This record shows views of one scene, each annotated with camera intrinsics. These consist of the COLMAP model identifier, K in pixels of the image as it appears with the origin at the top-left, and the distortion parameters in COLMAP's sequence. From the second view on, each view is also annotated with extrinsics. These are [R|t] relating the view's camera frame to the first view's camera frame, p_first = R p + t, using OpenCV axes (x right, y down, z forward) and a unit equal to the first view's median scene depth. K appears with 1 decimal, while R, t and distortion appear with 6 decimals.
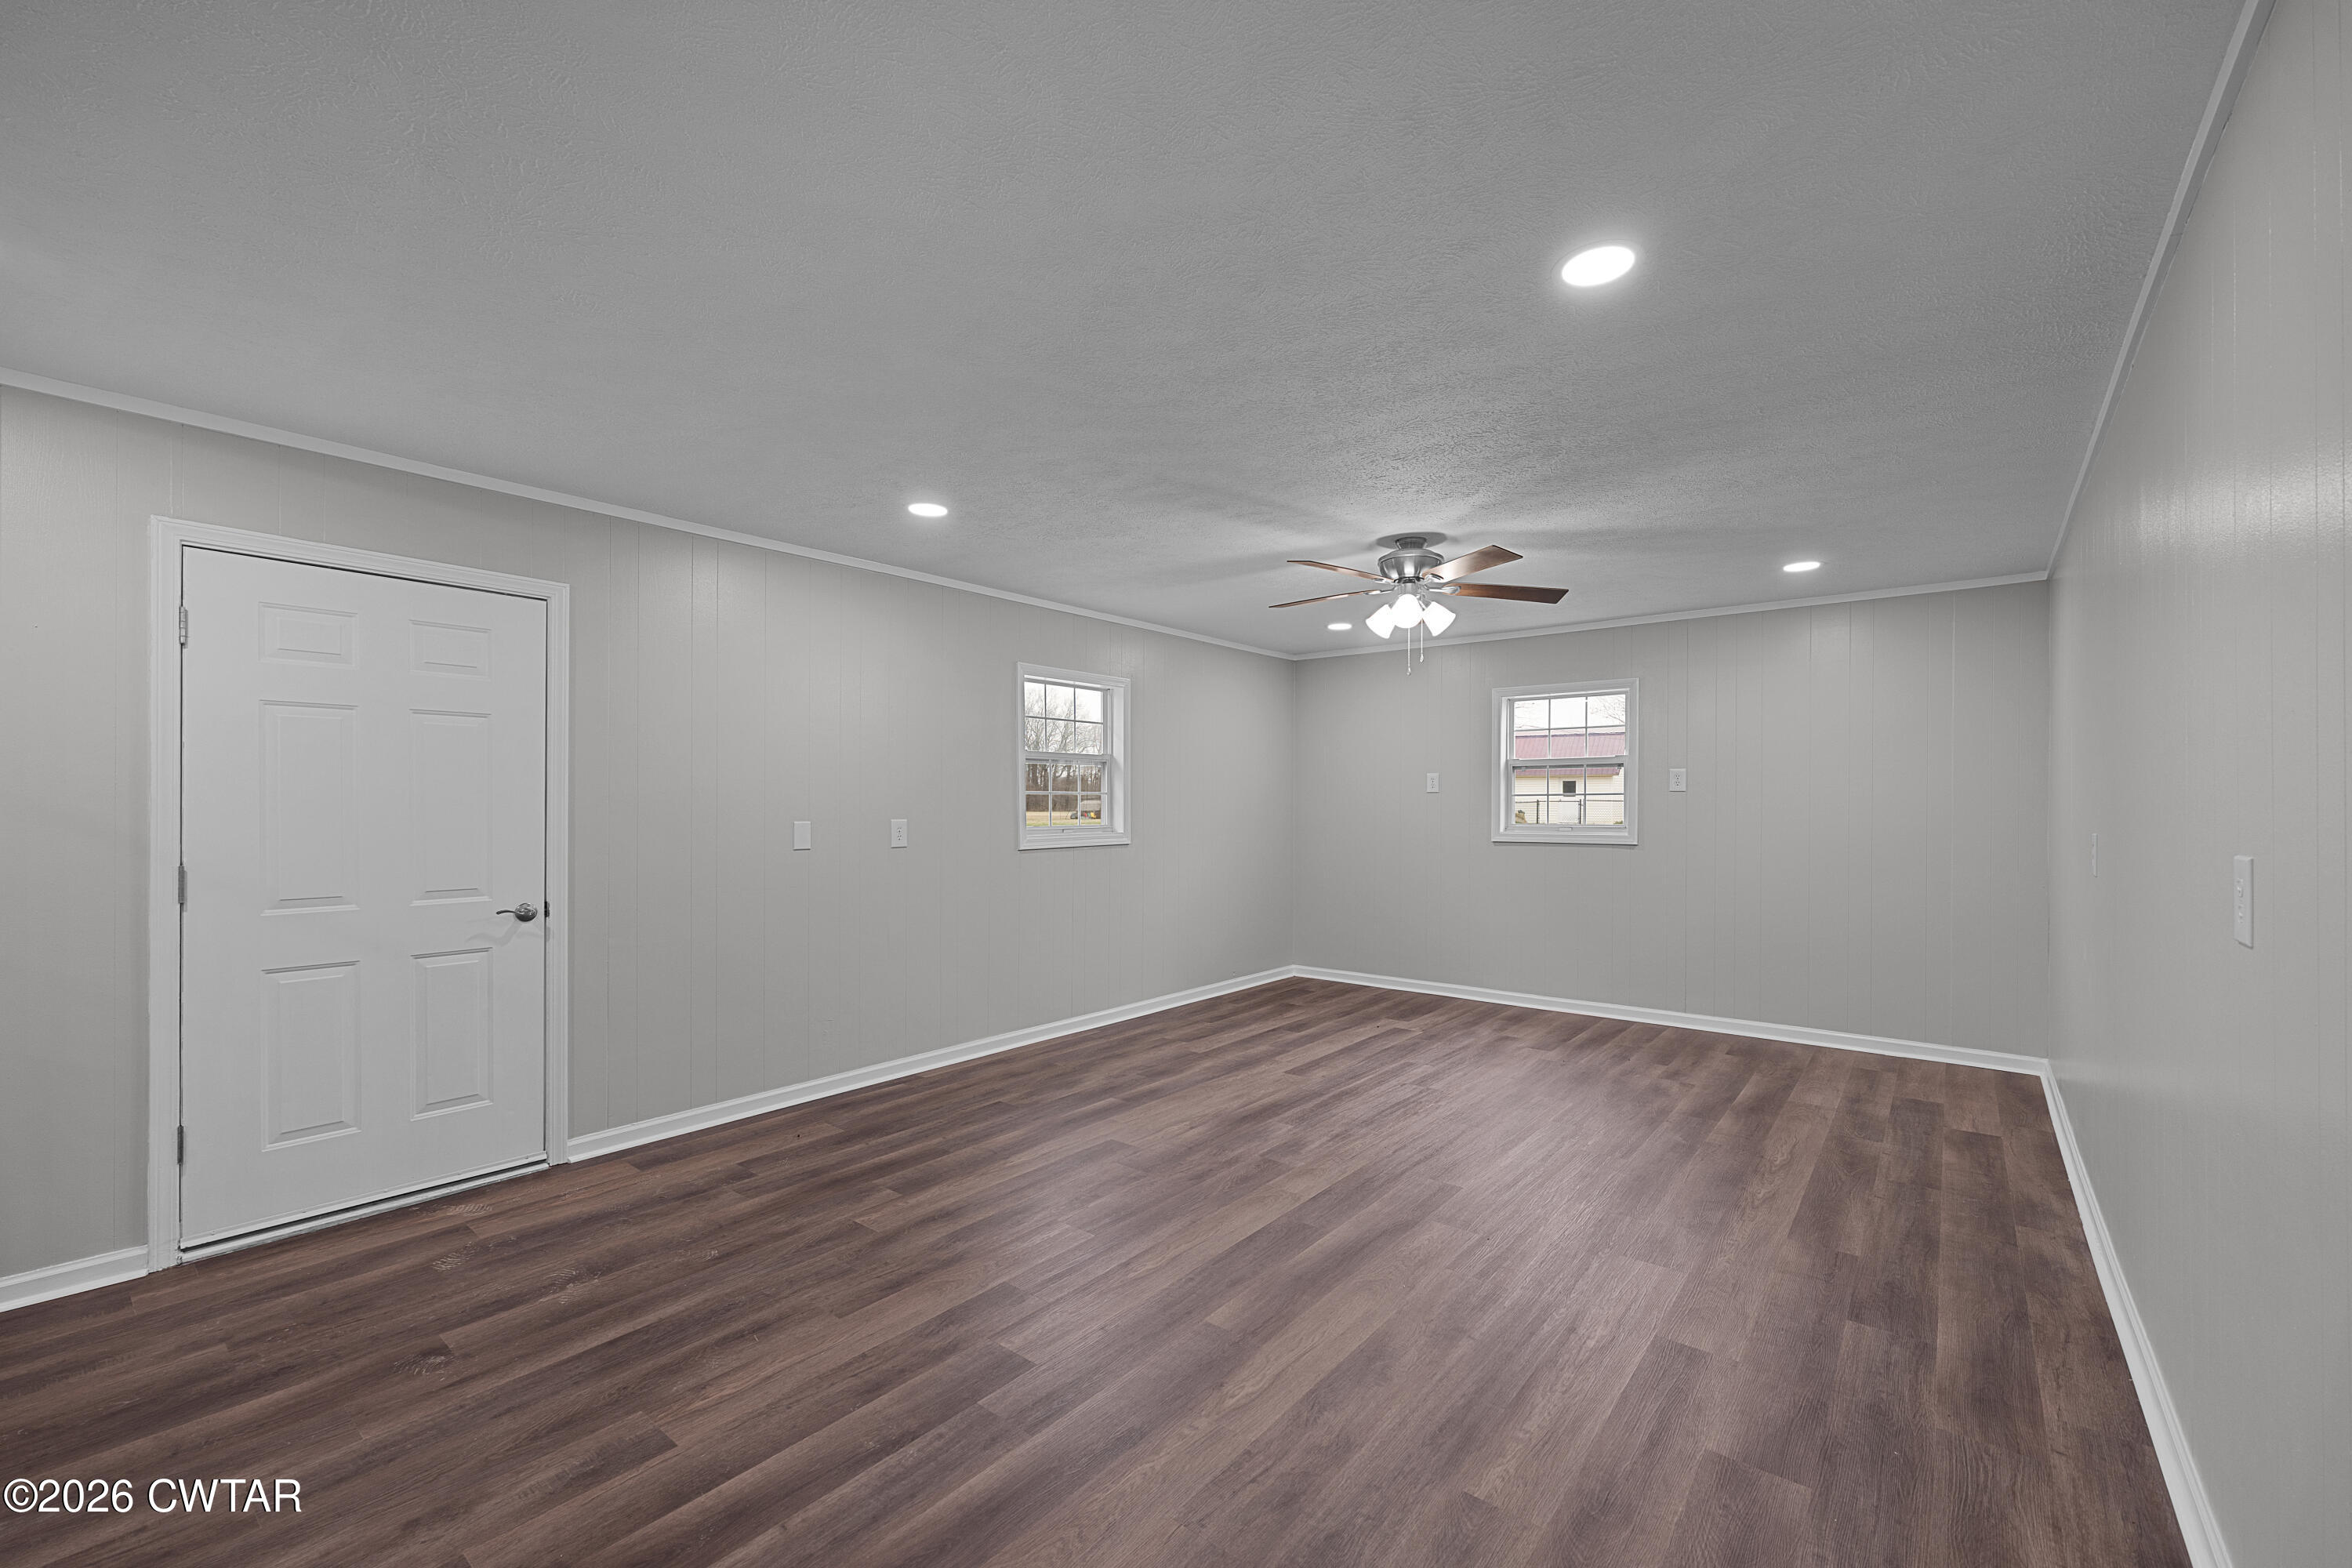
lens RADIAL K [[956.7, 0, 1192.0], [0, 956.7, 811.1], [0, 0, 1]] dist [0.000100, 0.000136]
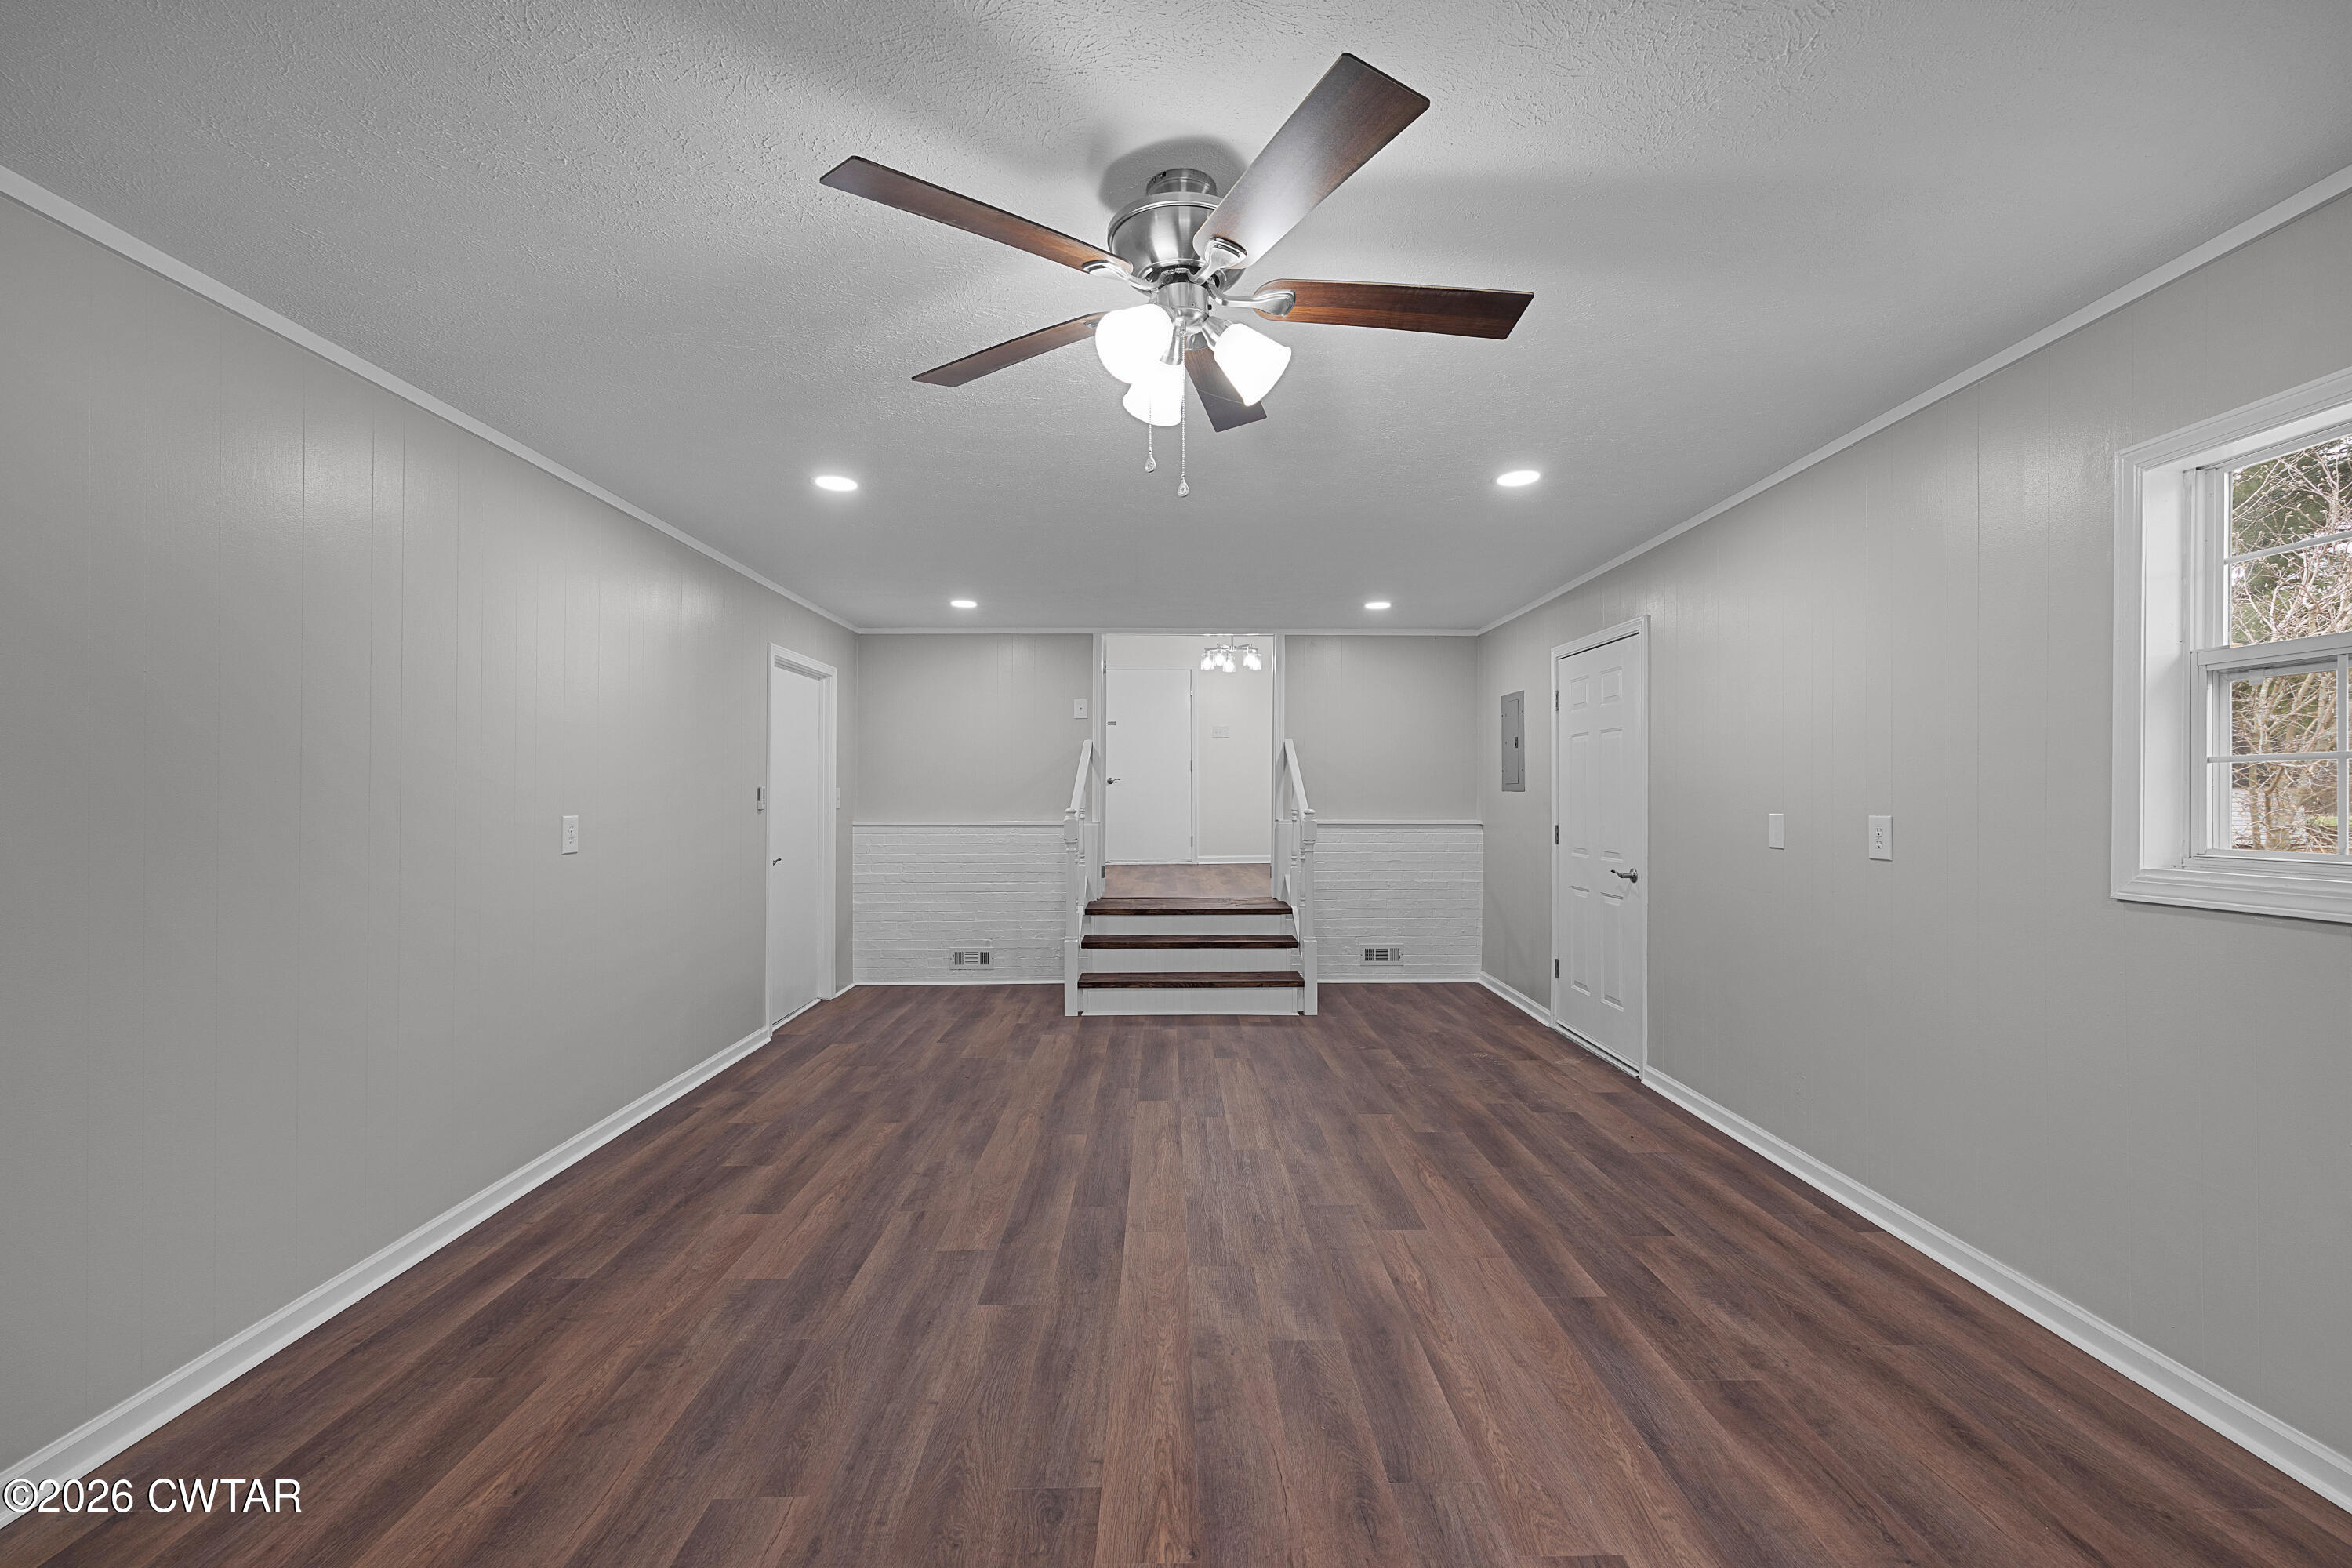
lens RADIAL K [[951.1, 0, 1179.8], [0, 951.1, 790.5], [0, 0, 1]] dist [-0.000562, 0.000232]
pose [[-0.774176, -0.000609, -0.632970, 0.648766], [-0.001233, 0.999999, 0.000546, -0.010925], [0.632969, 0.001203, -0.774176, 1.720139]]
